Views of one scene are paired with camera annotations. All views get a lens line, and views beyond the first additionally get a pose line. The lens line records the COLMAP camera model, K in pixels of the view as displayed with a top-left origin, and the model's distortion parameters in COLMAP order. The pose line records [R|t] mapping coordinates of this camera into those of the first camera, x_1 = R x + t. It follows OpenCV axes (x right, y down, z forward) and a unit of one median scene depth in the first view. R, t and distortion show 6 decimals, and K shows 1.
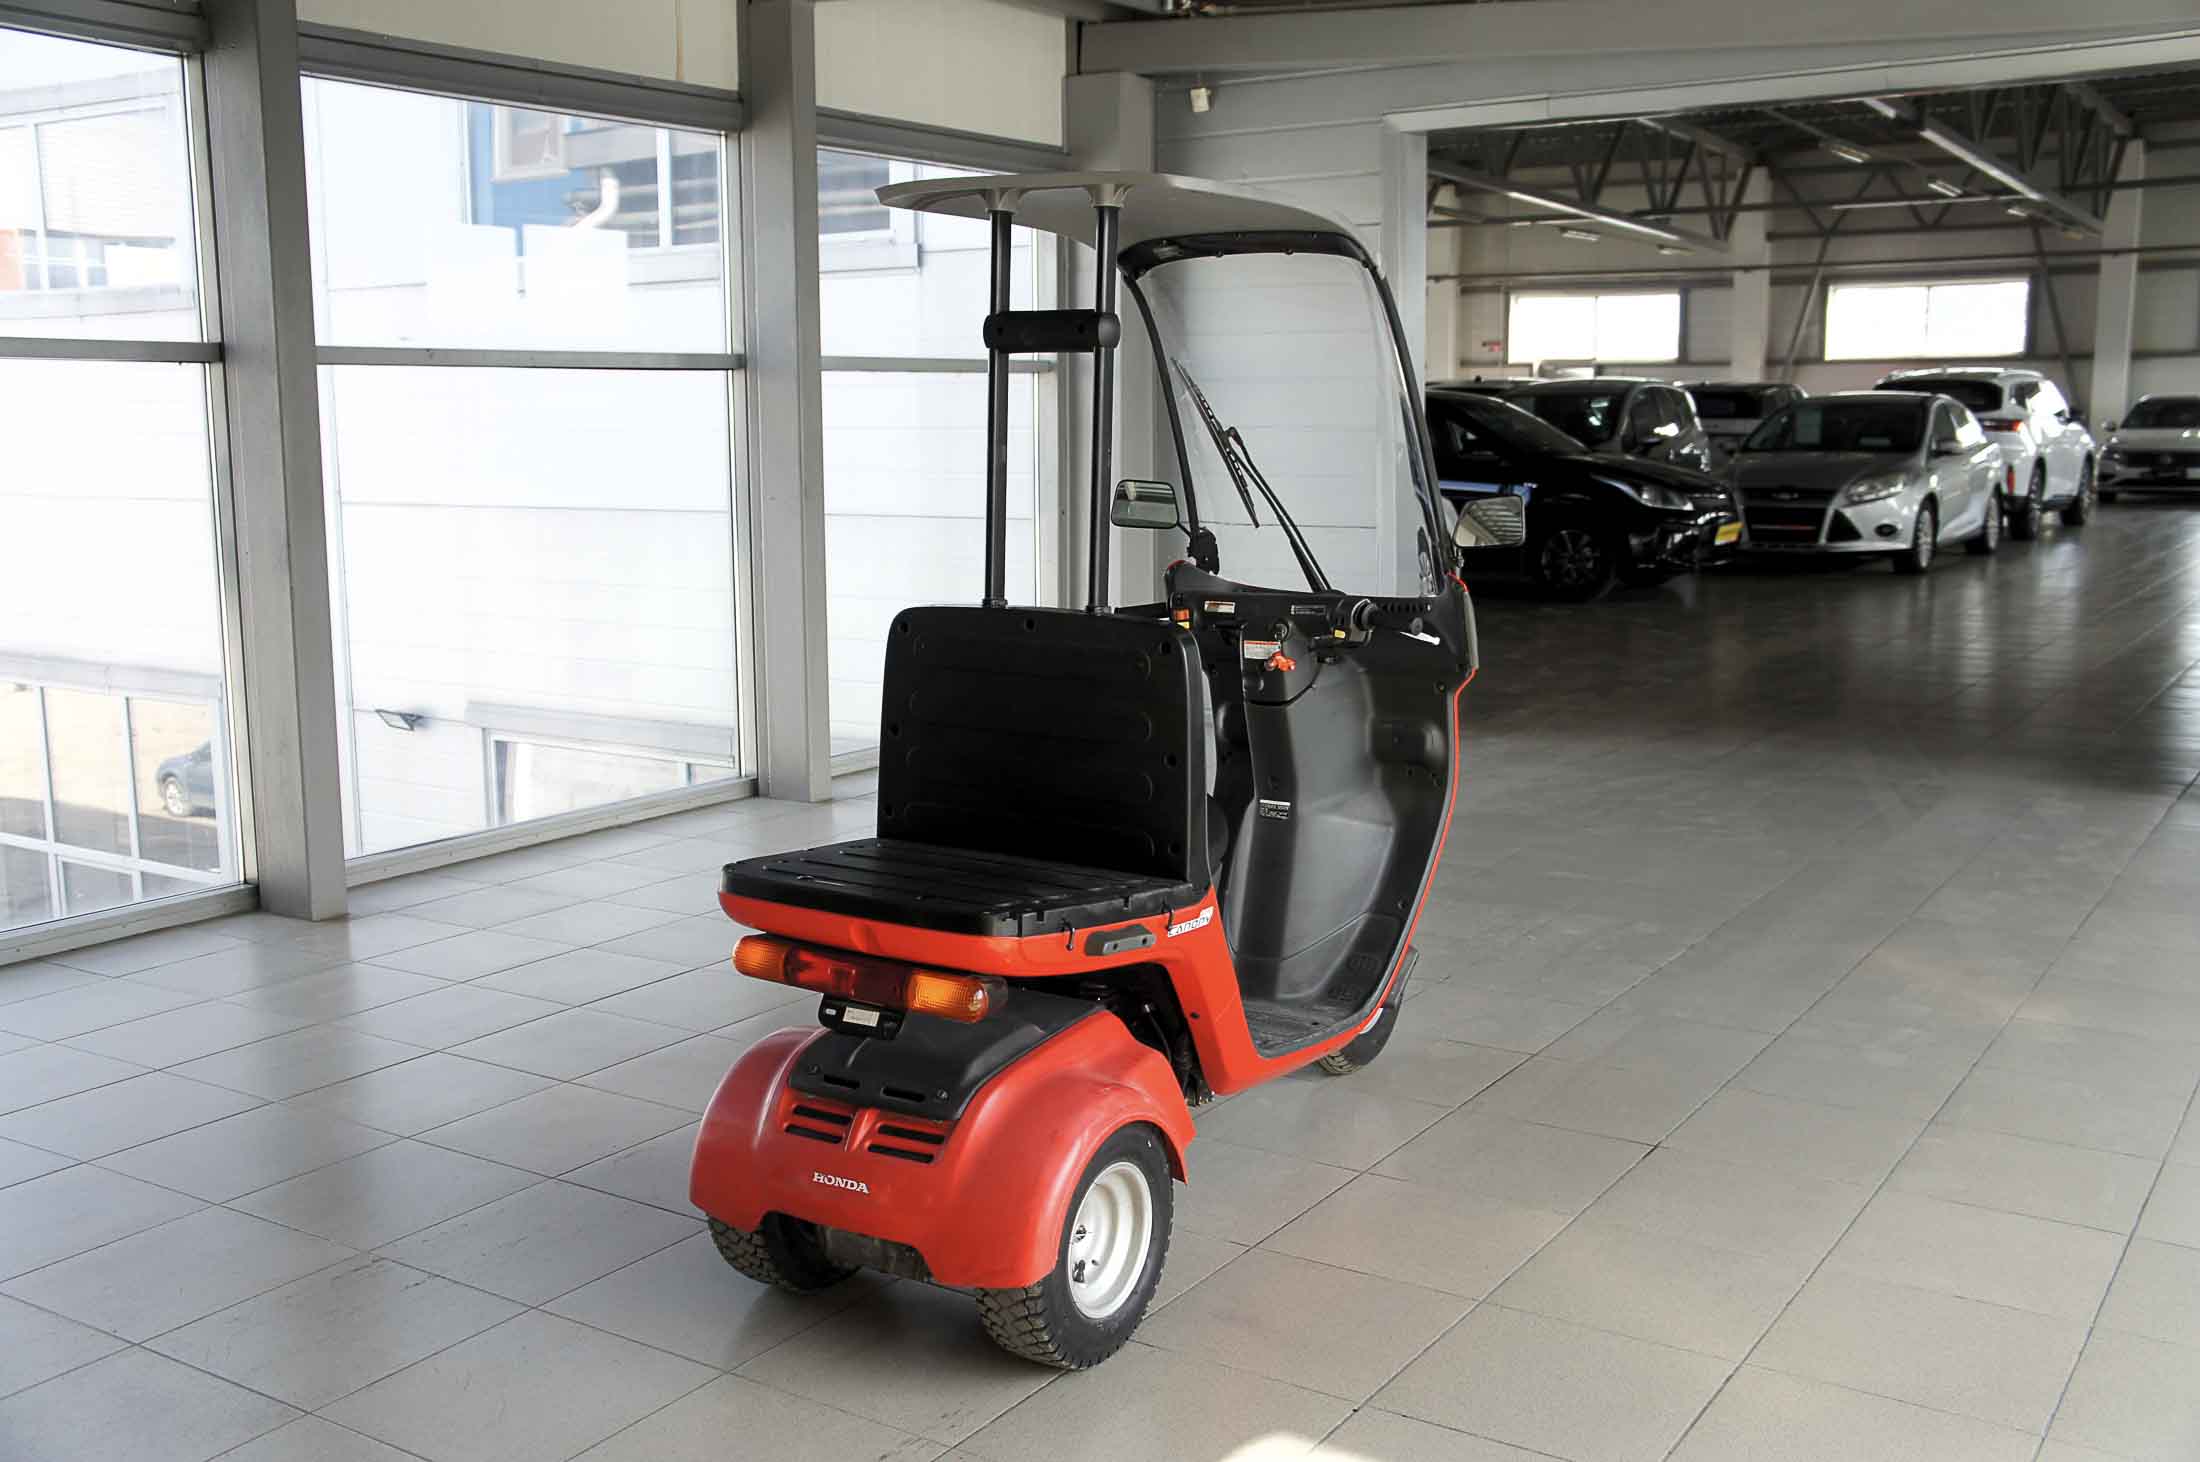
lens RADIAL K [[2094.3, 0, 1100.0], [0, 2094.3, 731.0], [0, 0, 1]] dist [-0.001388, -0.000051]
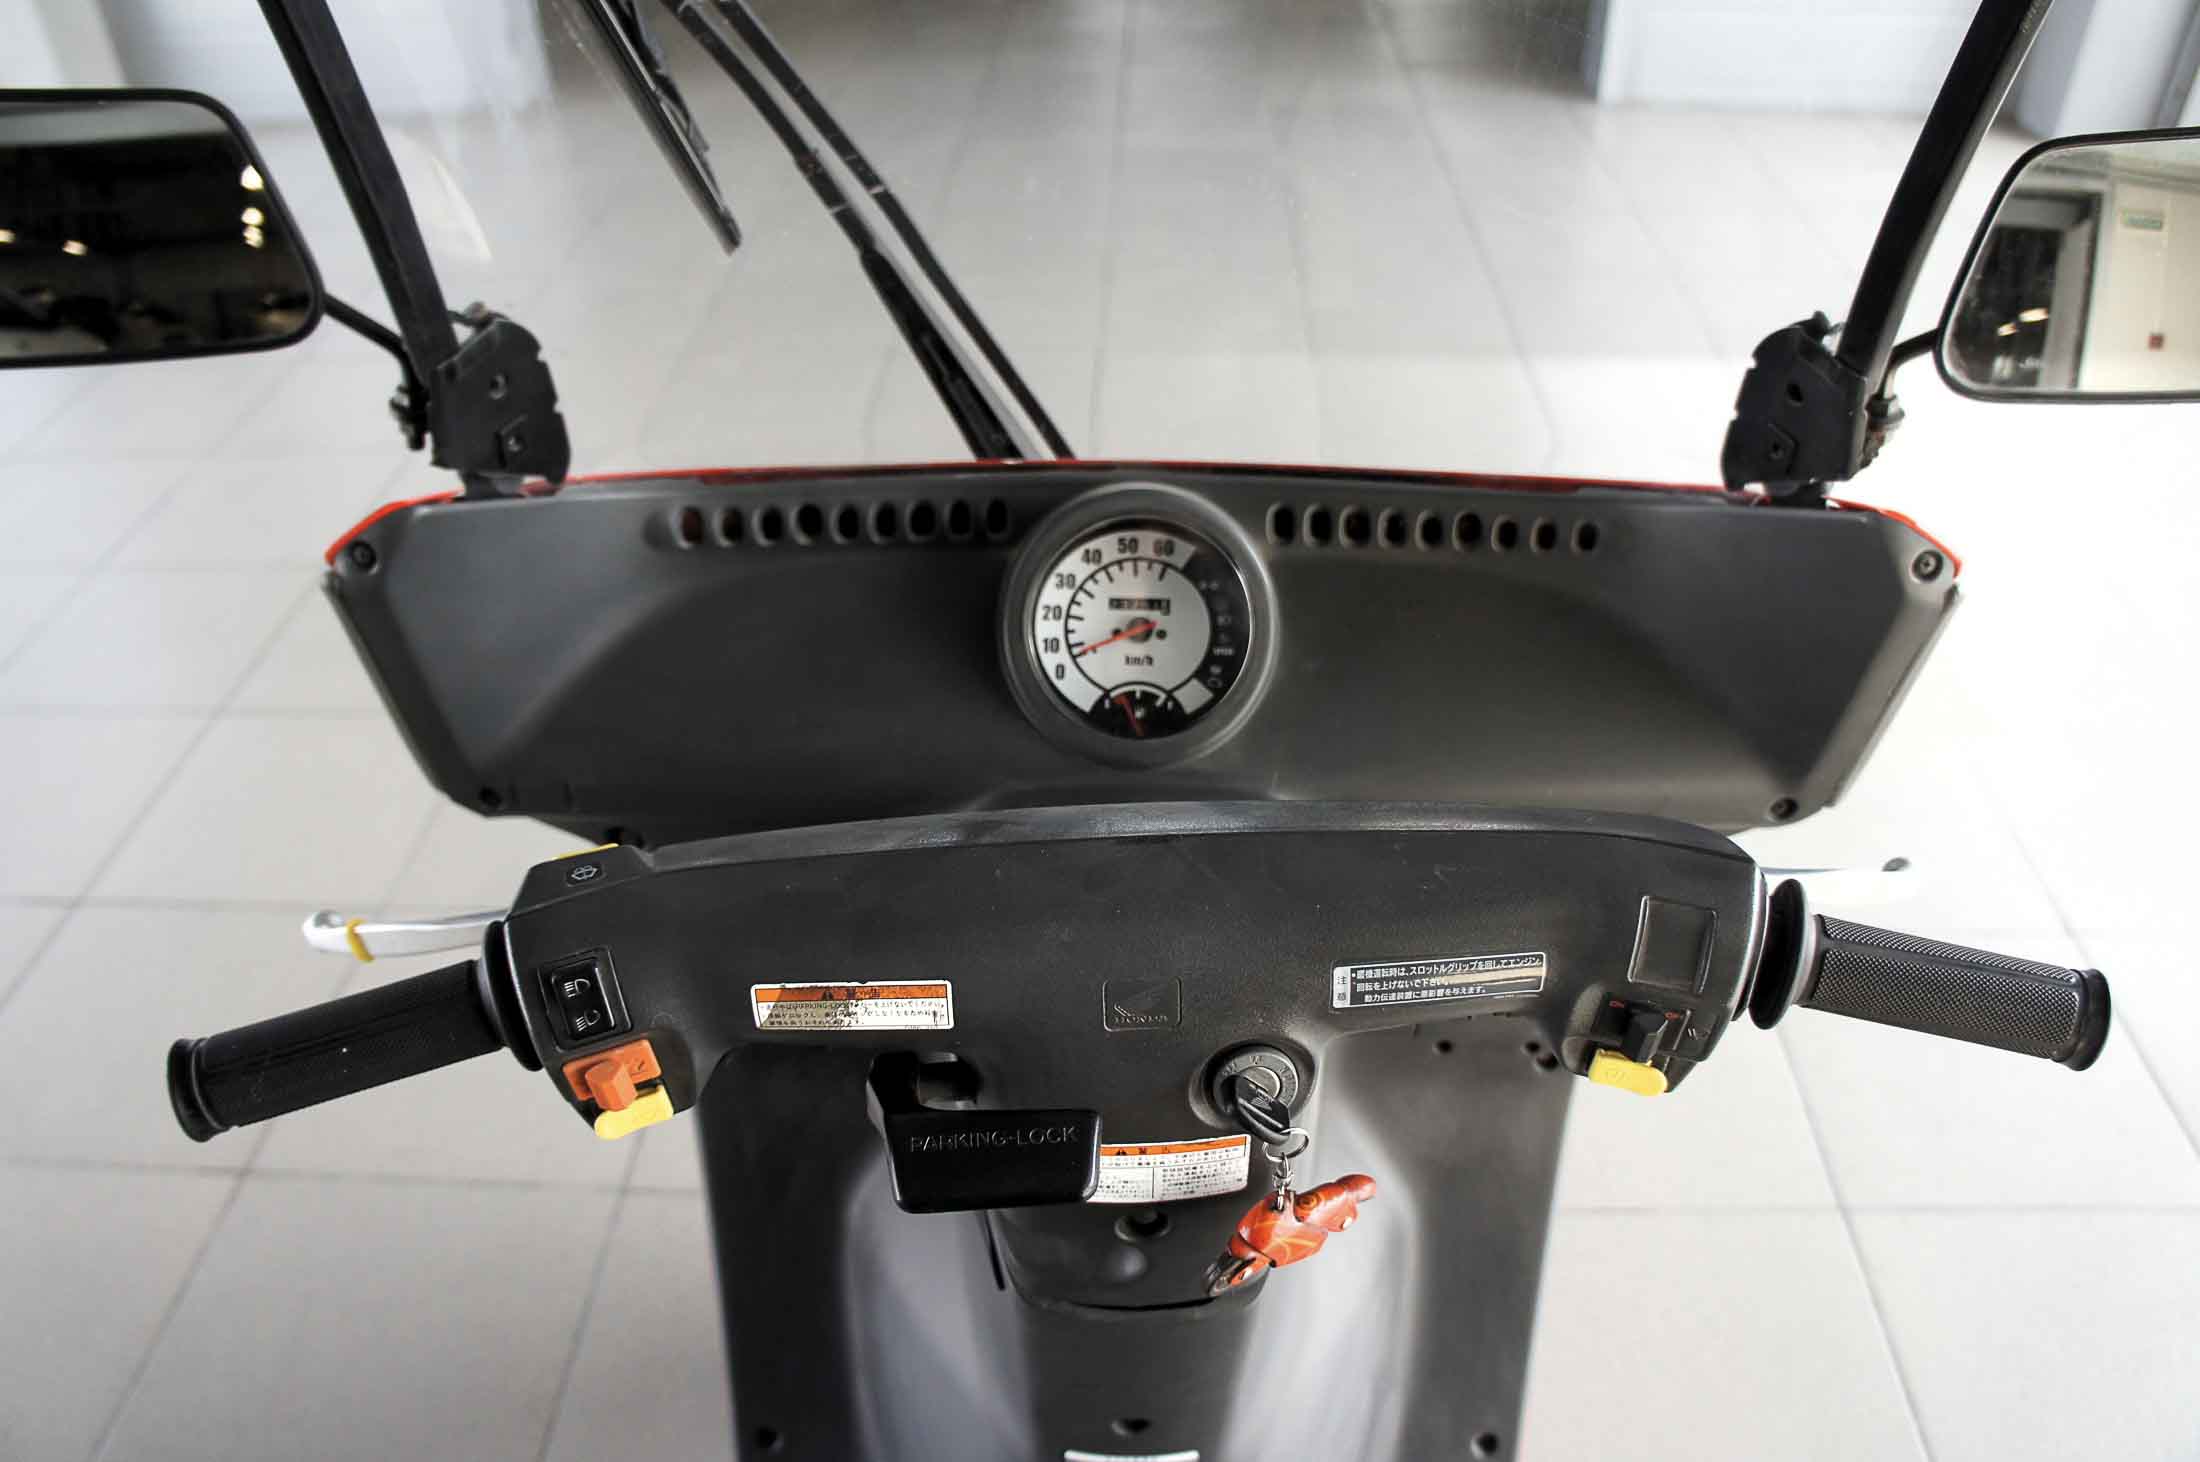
lens RADIAL K [[1771.3, 0, 1100.0], [0, 1771.3, 731.0], [0, 0, 1]] dist [-0.058480, -0.003747]
pose [[0.858591, -0.297606, 0.417436, 0.022587], [0.087851, 0.887619, 0.452122, -0.136977], [-0.505079, -0.351516, 0.788246, 0.884314]]
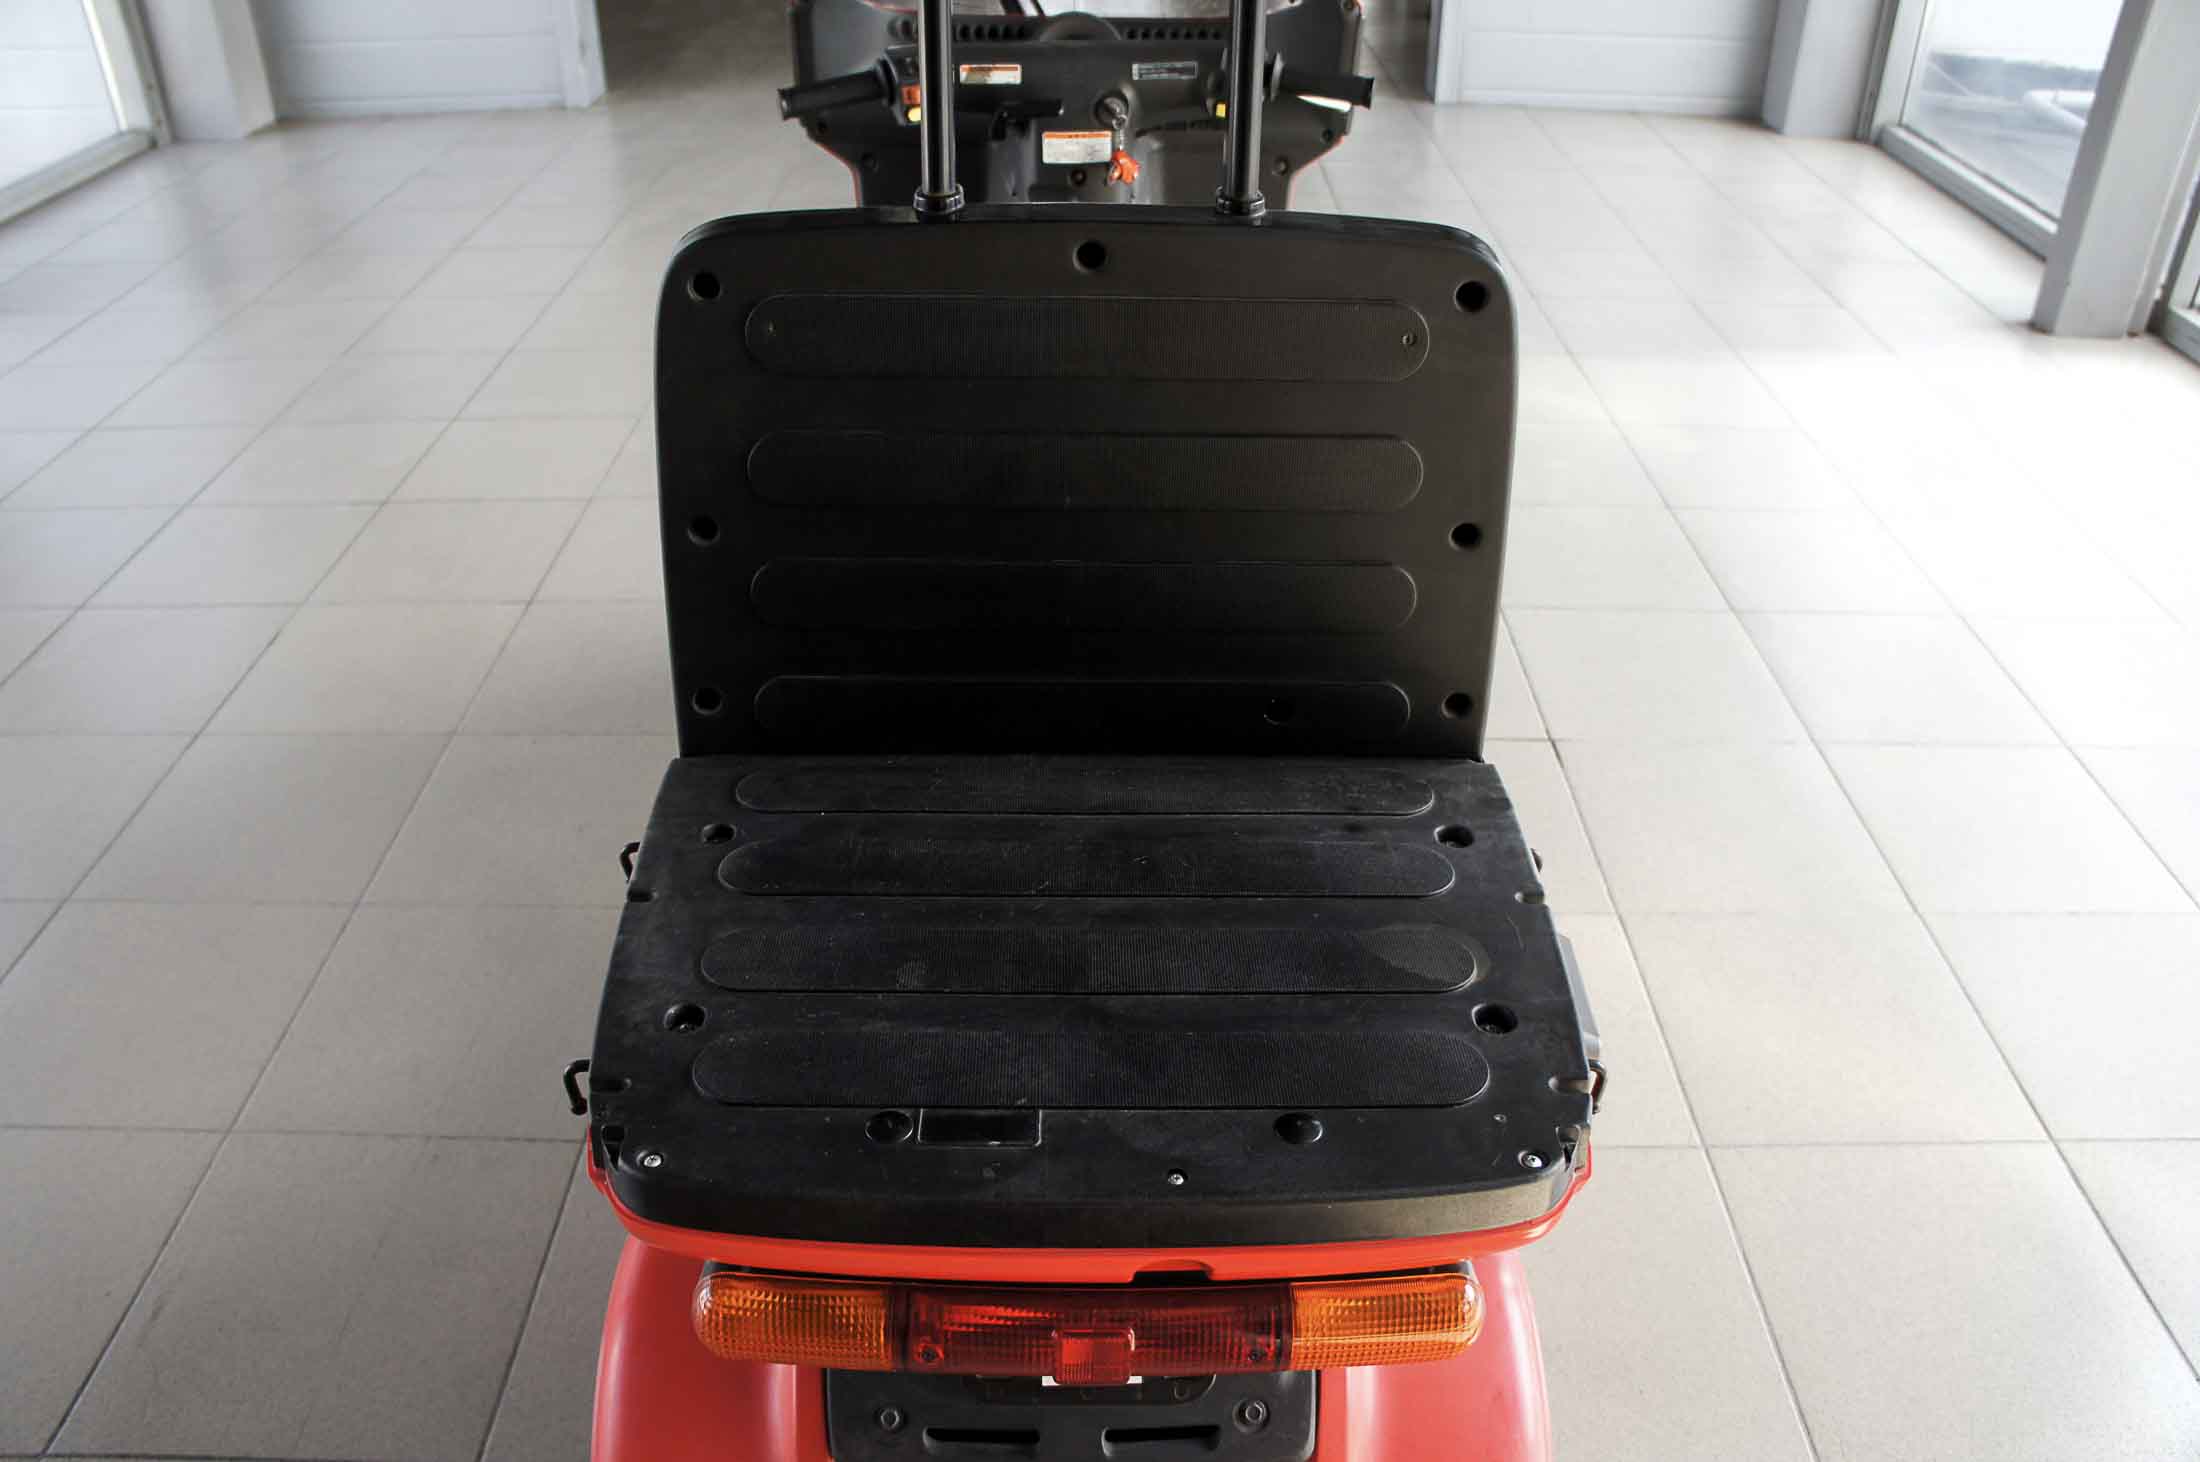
lens RADIAL K [[1784.0, 0, 1100.0], [0, 1784.0, 731.0], [0, 0, 1]] dist [-0.128449, -0.000191]
pose [[0.840463, -0.280357, 0.463705, -0.176090], [0.078099, 0.909489, 0.408326, -0.086763], [-0.536211, -0.306967, 0.786288, 0.571657]]
